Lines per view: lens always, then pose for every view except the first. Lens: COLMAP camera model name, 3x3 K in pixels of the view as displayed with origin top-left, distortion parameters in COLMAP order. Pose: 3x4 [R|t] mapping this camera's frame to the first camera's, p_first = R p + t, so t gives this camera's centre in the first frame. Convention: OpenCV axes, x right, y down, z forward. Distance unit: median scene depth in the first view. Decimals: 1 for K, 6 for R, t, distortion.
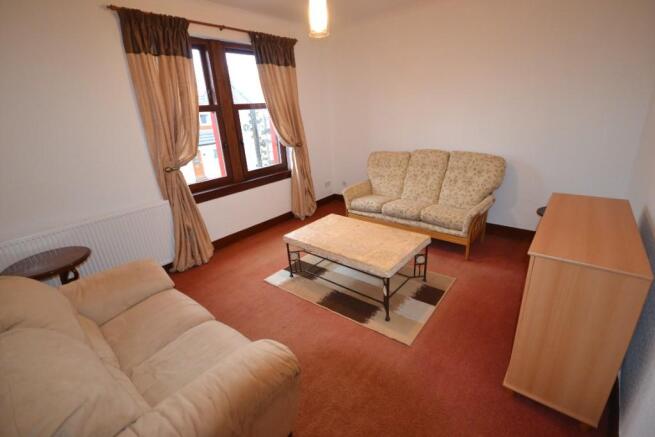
lens RADIAL K [[298.3, 0, 328.2], [0, 298.3, 216.9], [0, 0, 1]] dist [-0.000420, -0.000924]
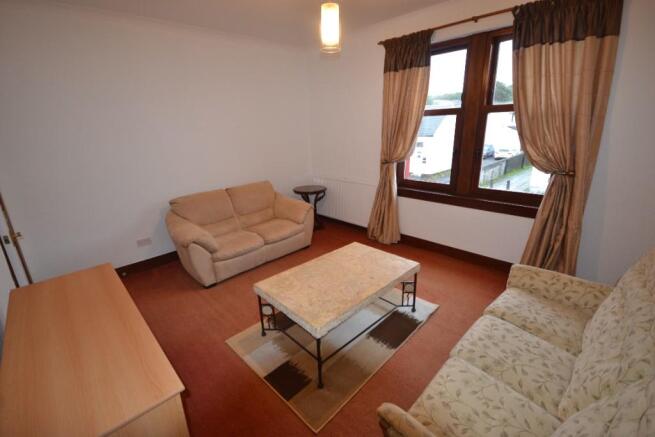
lens RADIAL K [[298.3, 0, 324.6], [0, 298.3, 218.2], [0, 0, 1]] dist [-0.000420, -0.000924]
pose [[-0.115417, 0.361290, -0.925283, 0.791423], [-0.297083, 0.876315, 0.379228, -0.368764], [0.947850, 0.318656, 0.006191, 0.861552]]
